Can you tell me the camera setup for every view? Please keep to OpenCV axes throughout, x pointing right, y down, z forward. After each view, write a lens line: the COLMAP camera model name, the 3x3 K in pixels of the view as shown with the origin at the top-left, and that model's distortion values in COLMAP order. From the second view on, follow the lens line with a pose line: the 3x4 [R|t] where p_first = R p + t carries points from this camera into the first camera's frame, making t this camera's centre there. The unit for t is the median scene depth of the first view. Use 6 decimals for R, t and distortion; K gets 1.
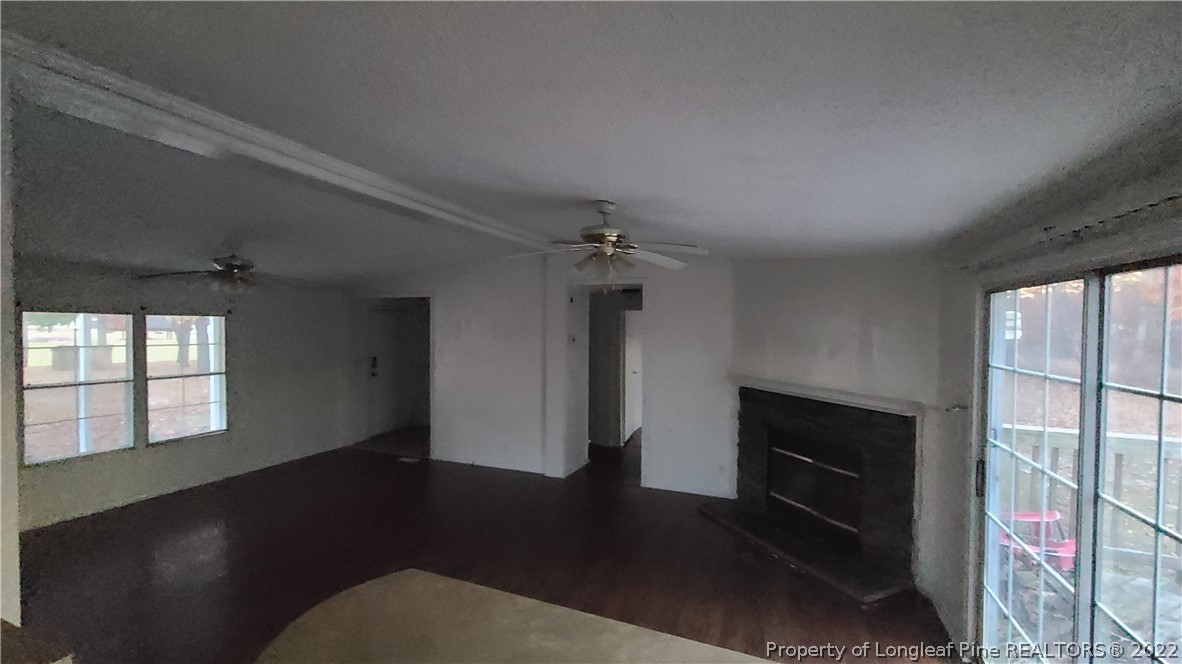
lens RADIAL K [[487.7, 0, 594.6], [0, 487.7, 335.5], [0, 0, 1]] dist [0.003665, -0.000164]
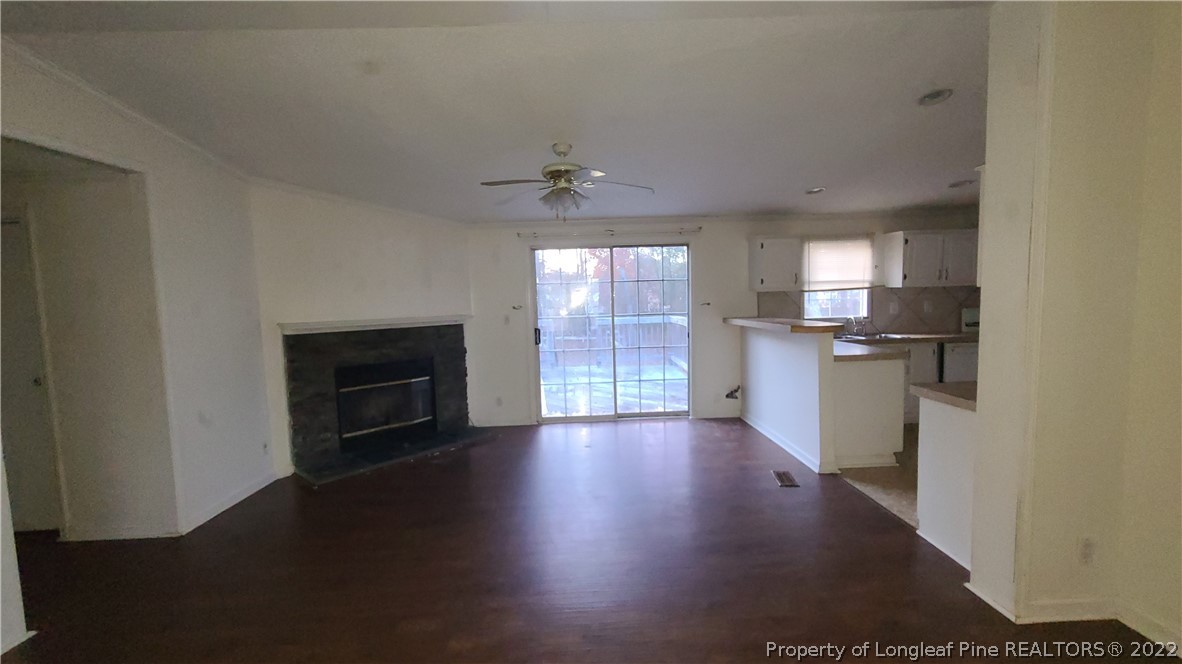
lens RADIAL K [[487.7, 0, 594.6], [0, 487.7, 335.5], [0, 0, 1]] dist [0.003665, -0.000164]
pose [[-0.397520, -0.067795, 0.915086, -0.725624], [0.045377, 0.994594, 0.093398, 0.053716], [-0.916471, 0.078651, -0.392295, 0.908291]]
